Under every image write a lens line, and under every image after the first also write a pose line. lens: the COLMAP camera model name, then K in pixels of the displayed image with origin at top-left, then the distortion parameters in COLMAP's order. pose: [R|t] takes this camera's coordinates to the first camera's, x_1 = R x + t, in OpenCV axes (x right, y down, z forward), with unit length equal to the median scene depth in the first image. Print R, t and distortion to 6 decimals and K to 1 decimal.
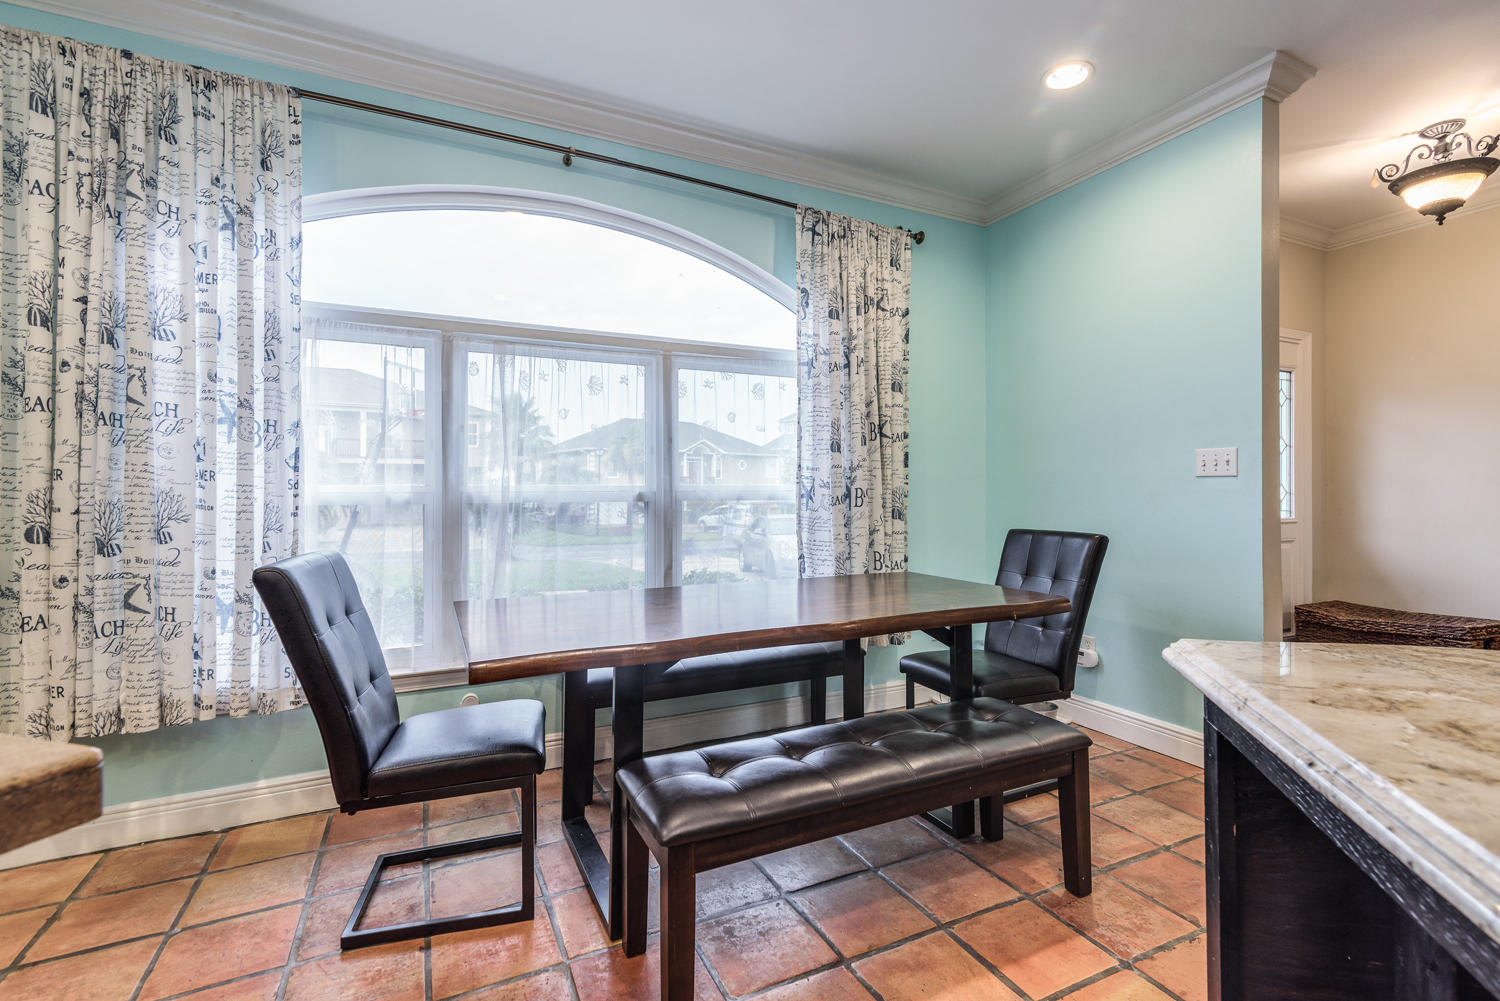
lens RADIAL K [[686.7, 0, 761.4], [0, 686.7, 487.9], [0, 0, 1]] dist [0.017084, -0.001133]
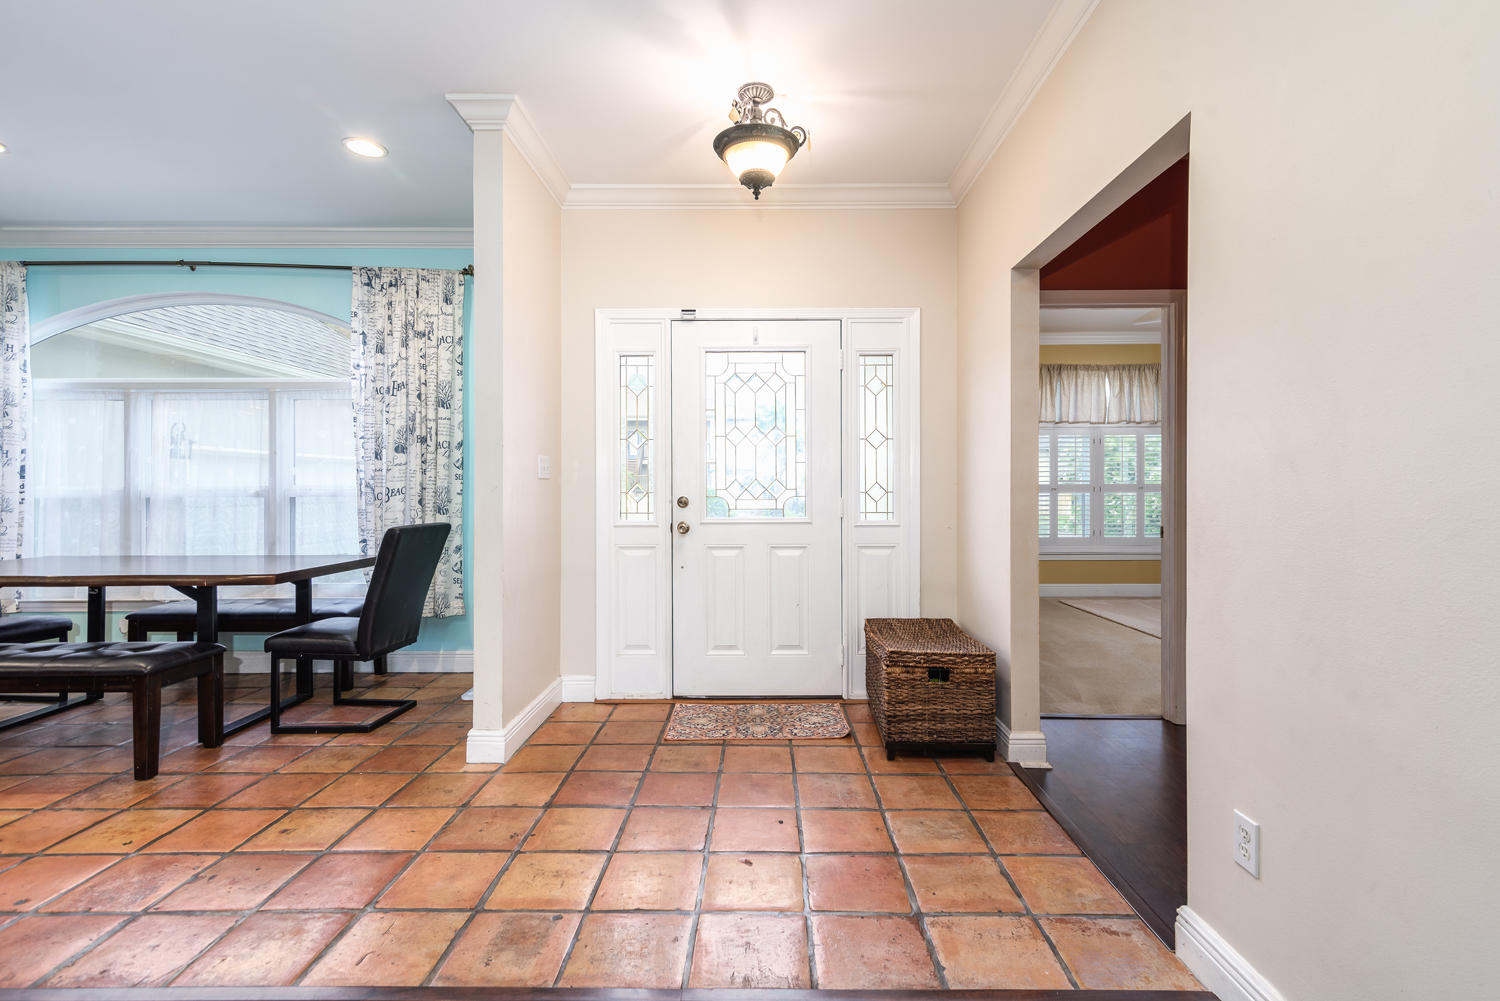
lens RADIAL K [[679.8, 0, 758.0], [0, 679.8, 498.8], [0, 0, 1]] dist [0.014963, -0.001211]
pose [[0.891983, 0.010445, -0.451948, 1.376799], [0.001913, 0.999637, 0.026879, -0.012952], [0.452065, -0.024840, 0.891639, 0.204834]]
